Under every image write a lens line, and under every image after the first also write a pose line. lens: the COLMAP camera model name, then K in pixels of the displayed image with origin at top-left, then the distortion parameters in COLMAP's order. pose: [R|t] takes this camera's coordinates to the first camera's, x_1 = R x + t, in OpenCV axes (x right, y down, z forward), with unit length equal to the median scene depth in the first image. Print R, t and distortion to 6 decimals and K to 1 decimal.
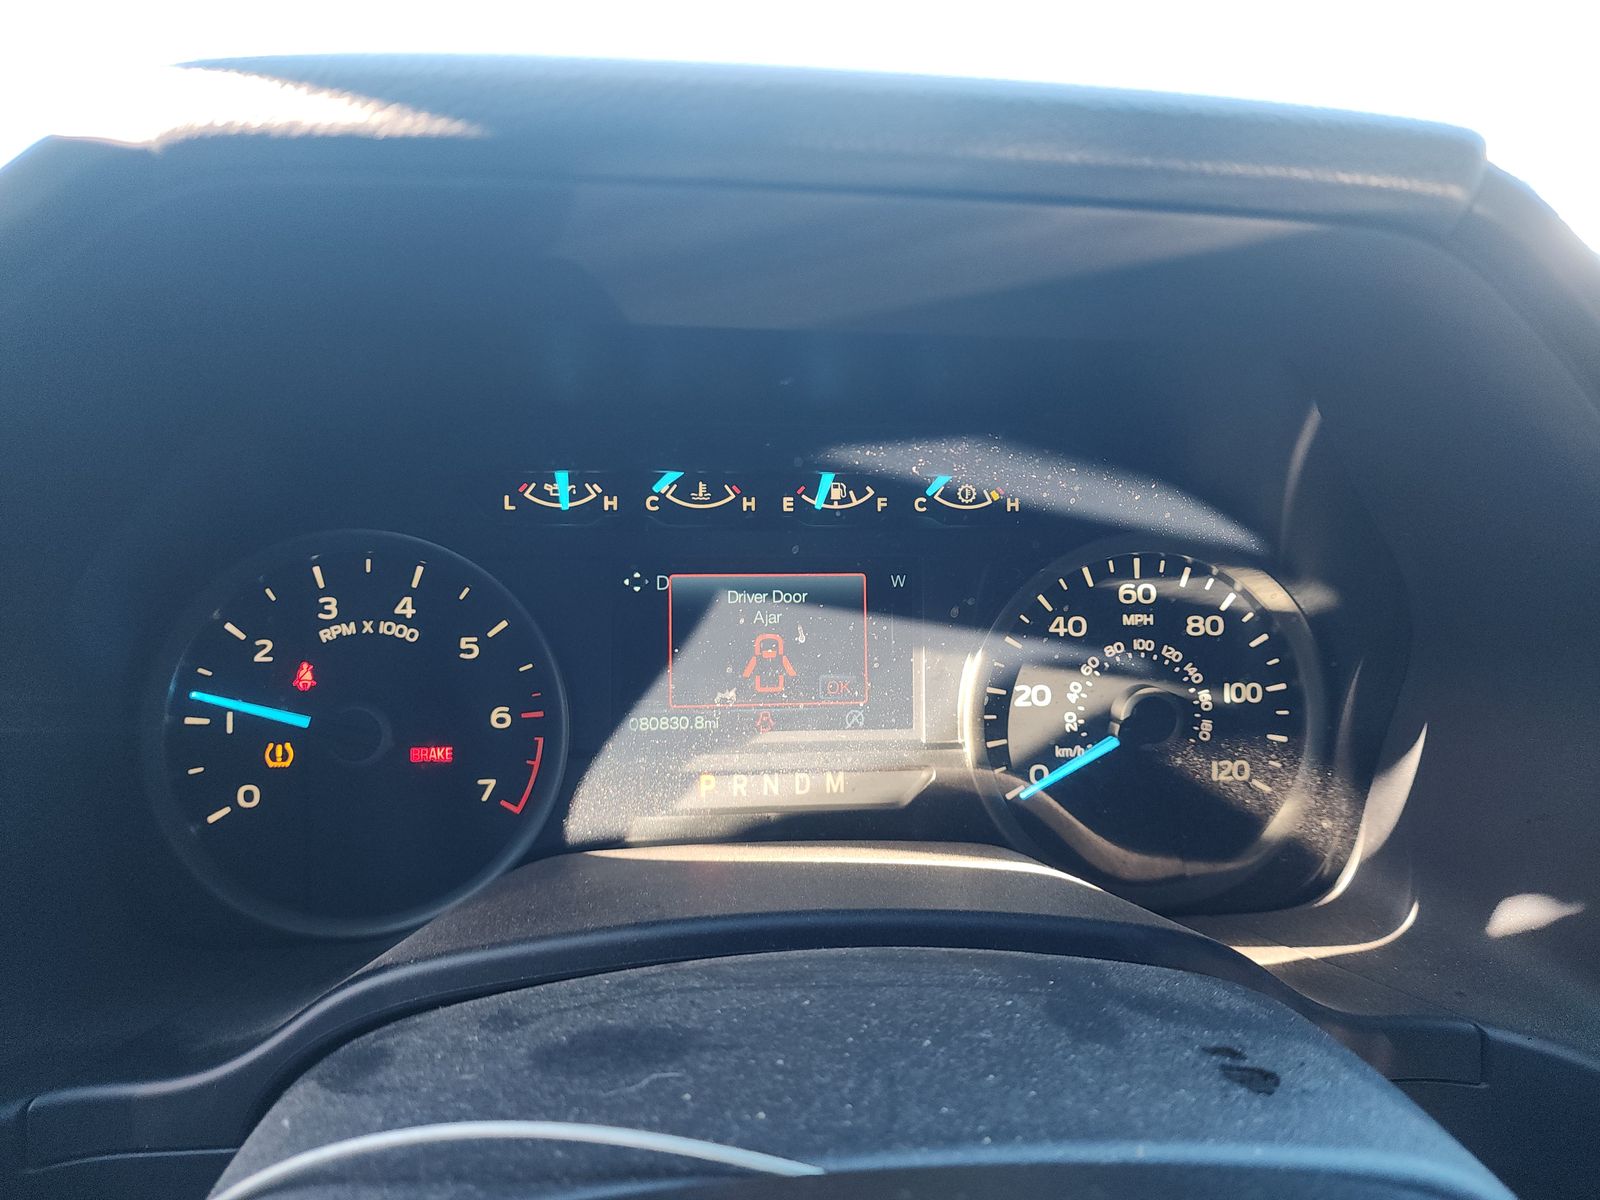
lens RADIAL K [[1086.7, 0, 792.9], [0, 1086.7, 600.8], [0, 0, 1]] dist [0.044410, -0.011750]
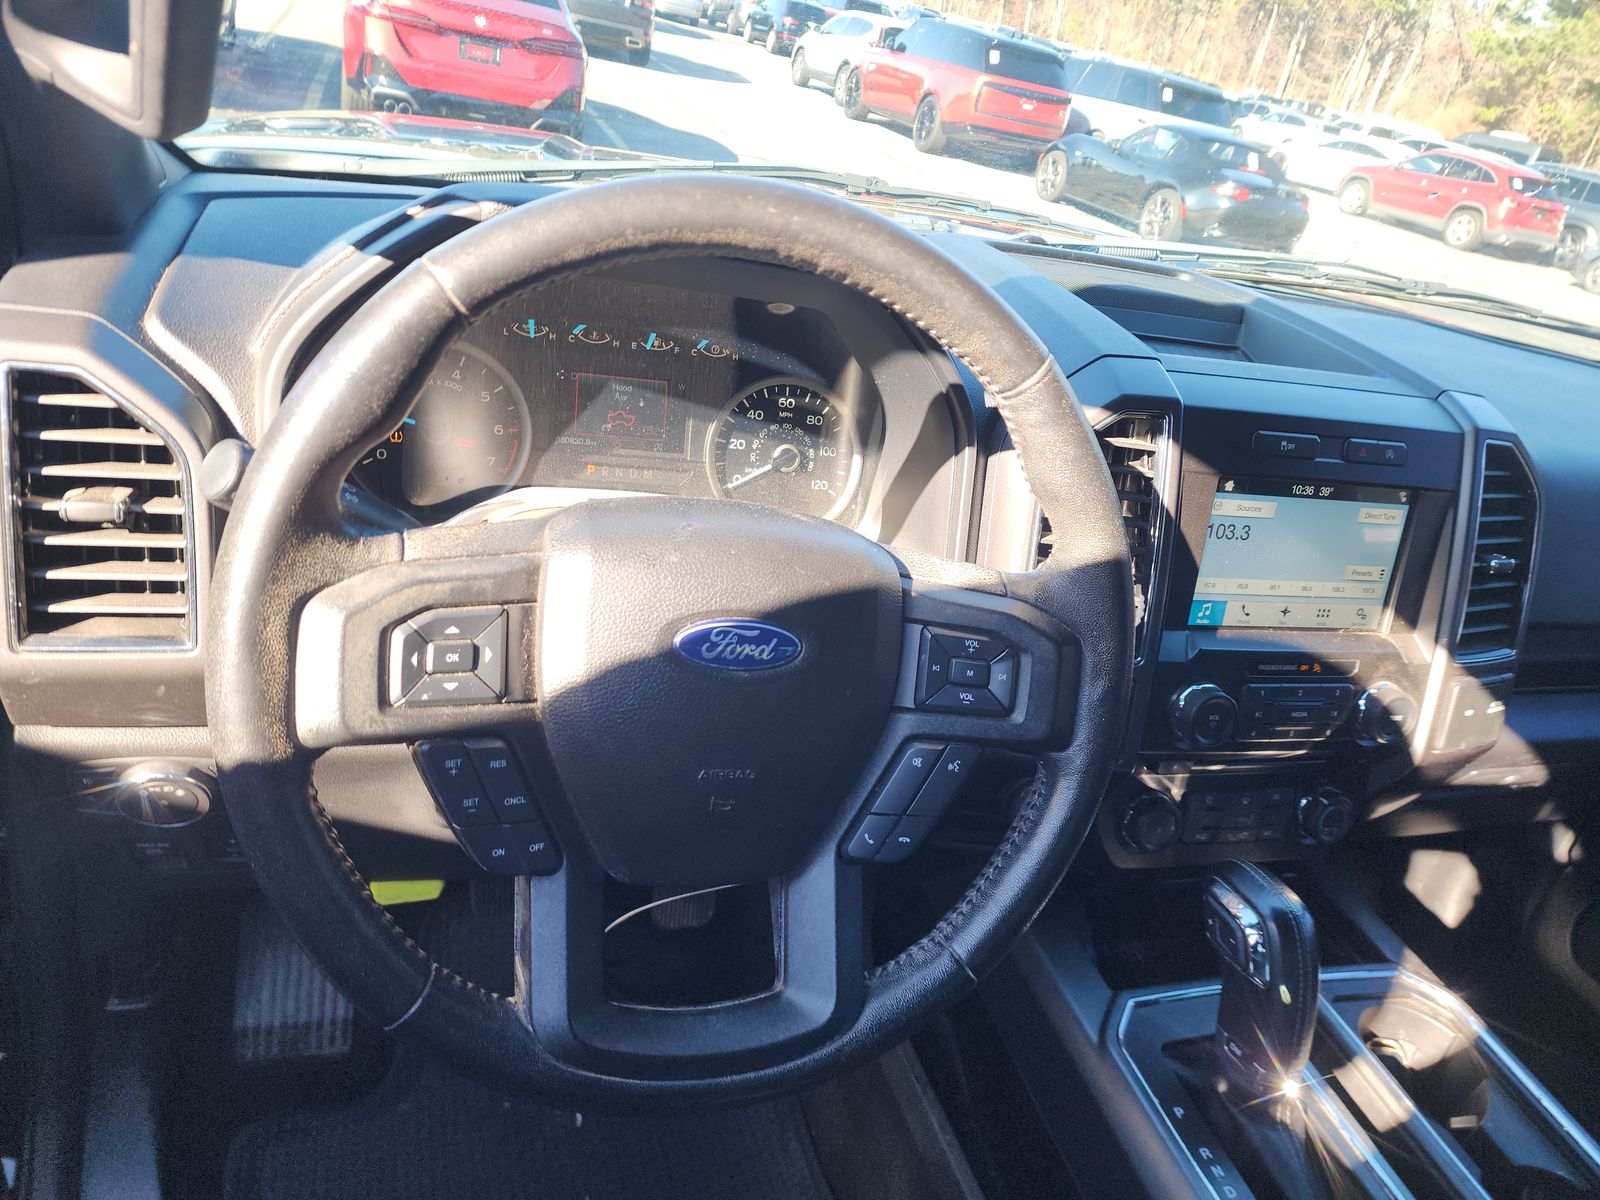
lens RADIAL K [[1086.7, 0, 803.1], [0, 1086.7, 600.7], [0, 0, 1]] dist [0.044410, -0.011750]
pose [[0.973222, 0.055336, 0.223106, -0.134500], [-0.087785, 0.986499, 0.138251, 0.084234], [-0.212444, -0.154134, 0.964941, -1.270204]]
